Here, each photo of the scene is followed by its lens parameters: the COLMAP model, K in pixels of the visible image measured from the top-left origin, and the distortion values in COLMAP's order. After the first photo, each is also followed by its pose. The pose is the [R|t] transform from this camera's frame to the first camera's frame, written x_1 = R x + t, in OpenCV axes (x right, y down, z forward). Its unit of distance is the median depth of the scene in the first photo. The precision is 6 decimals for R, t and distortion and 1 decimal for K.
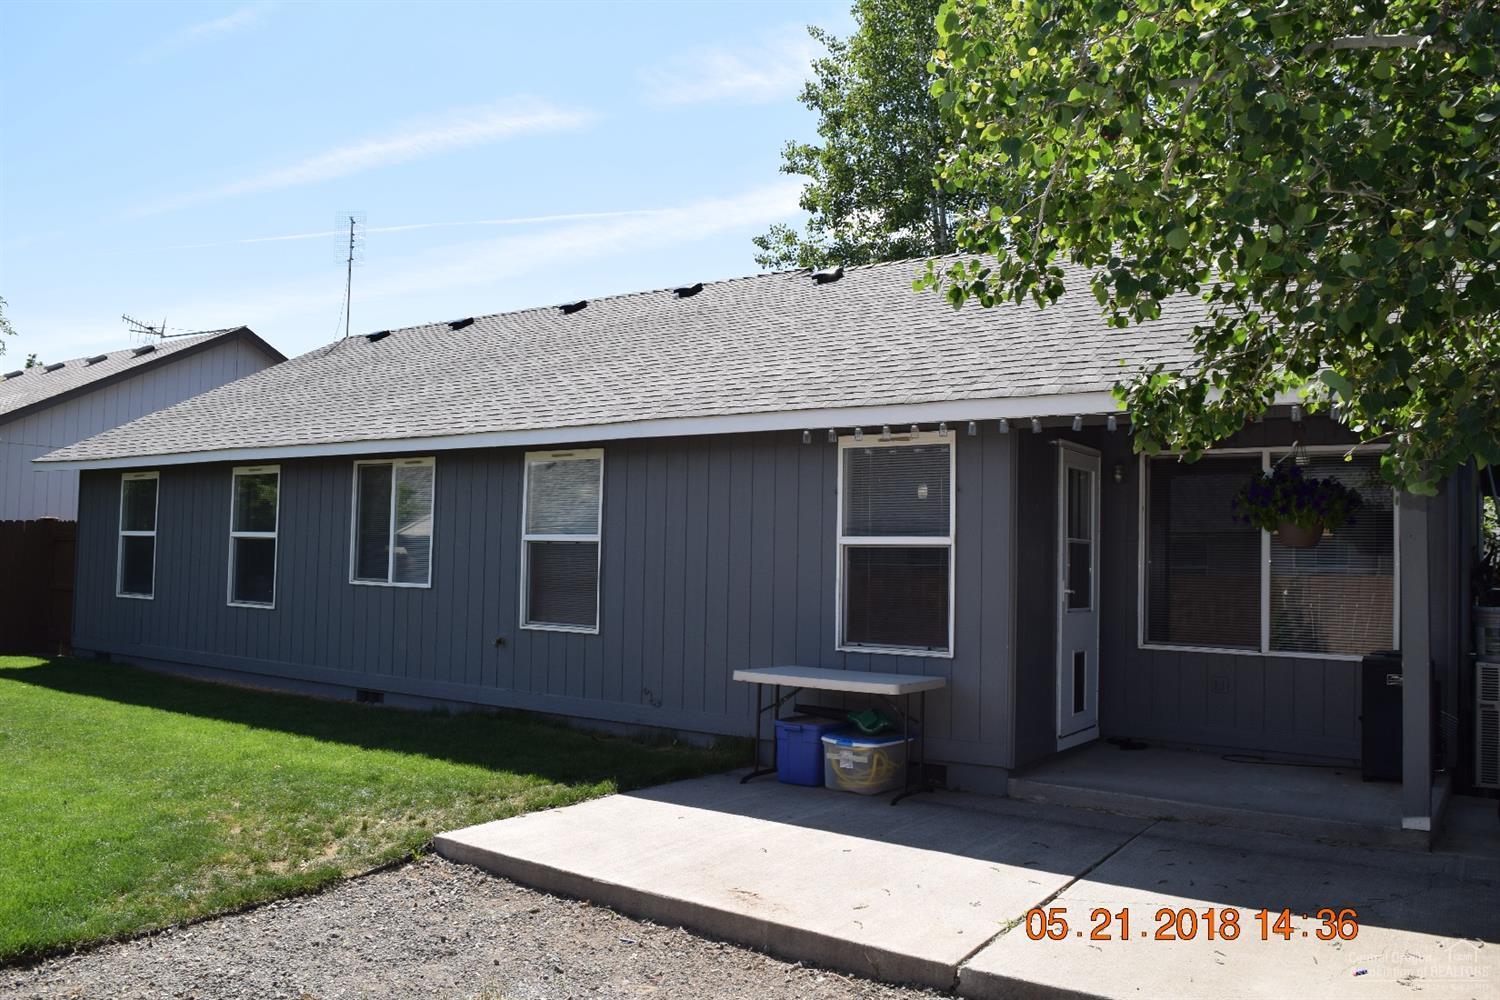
lens RADIAL K [[1197.5, 0, 747.2], [0, 1197.5, 501.2], [0, 0, 1]] dist [-0.064143, -0.002459]
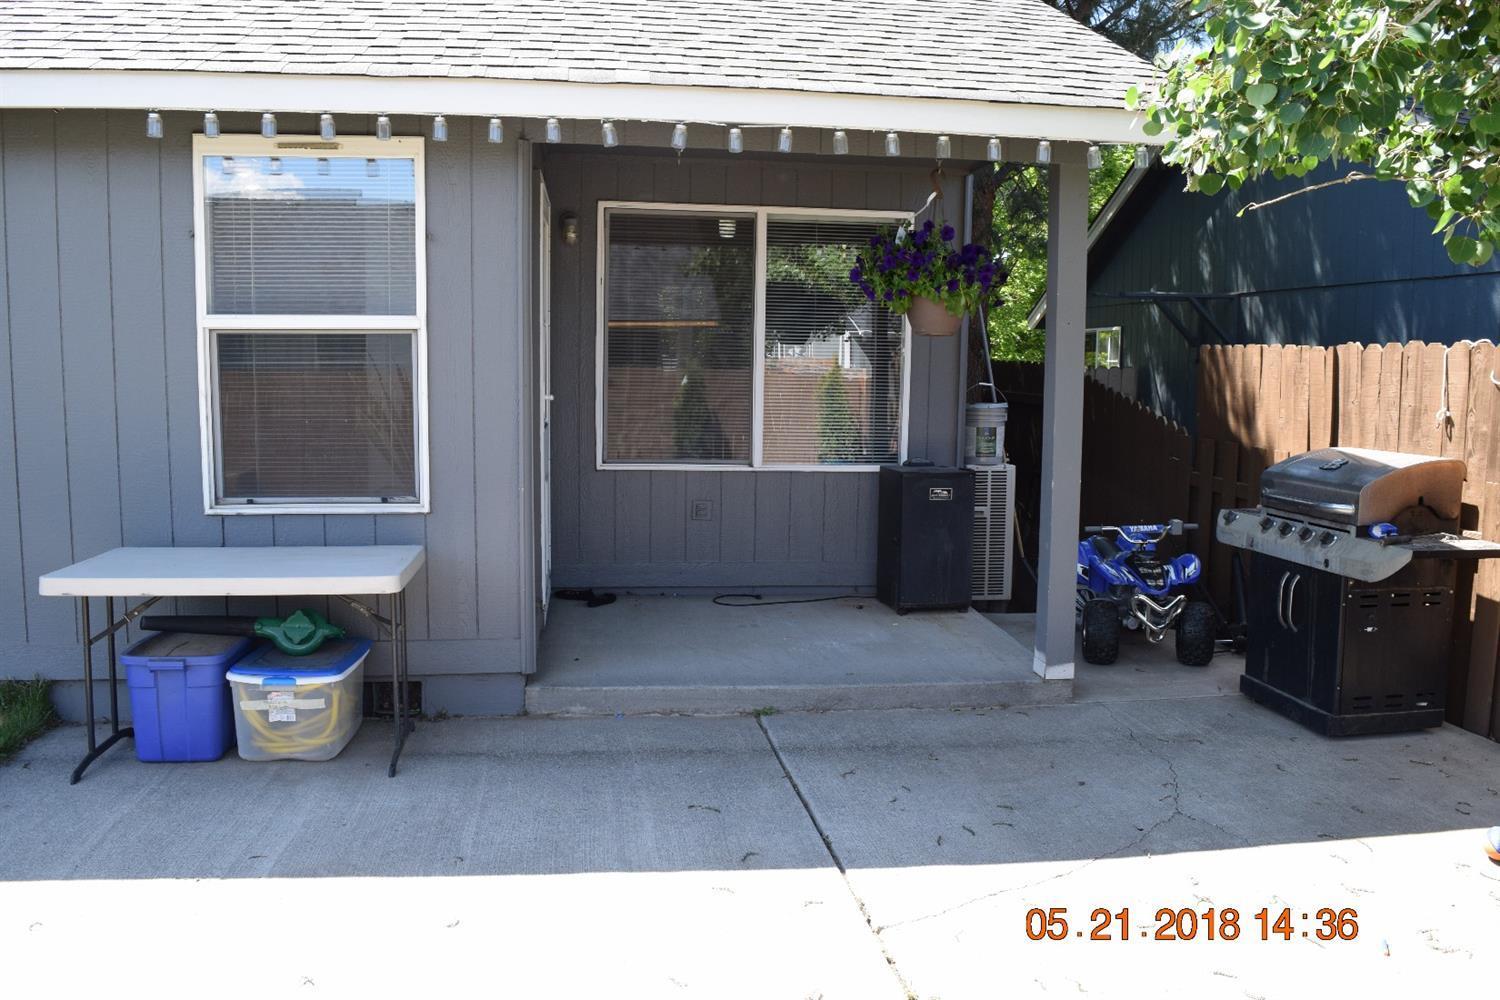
lens RADIAL K [[1197.5, 0, 750.4], [0, 1197.5, 490.9], [0, 0, 1]] dist [-0.064143, -0.002459]
pose [[0.741627, -0.084664, 0.665448, -0.115083], [-0.030013, 0.986822, 0.159000, 0.016132], [-0.670140, -0.137891, 0.729313, 0.435031]]
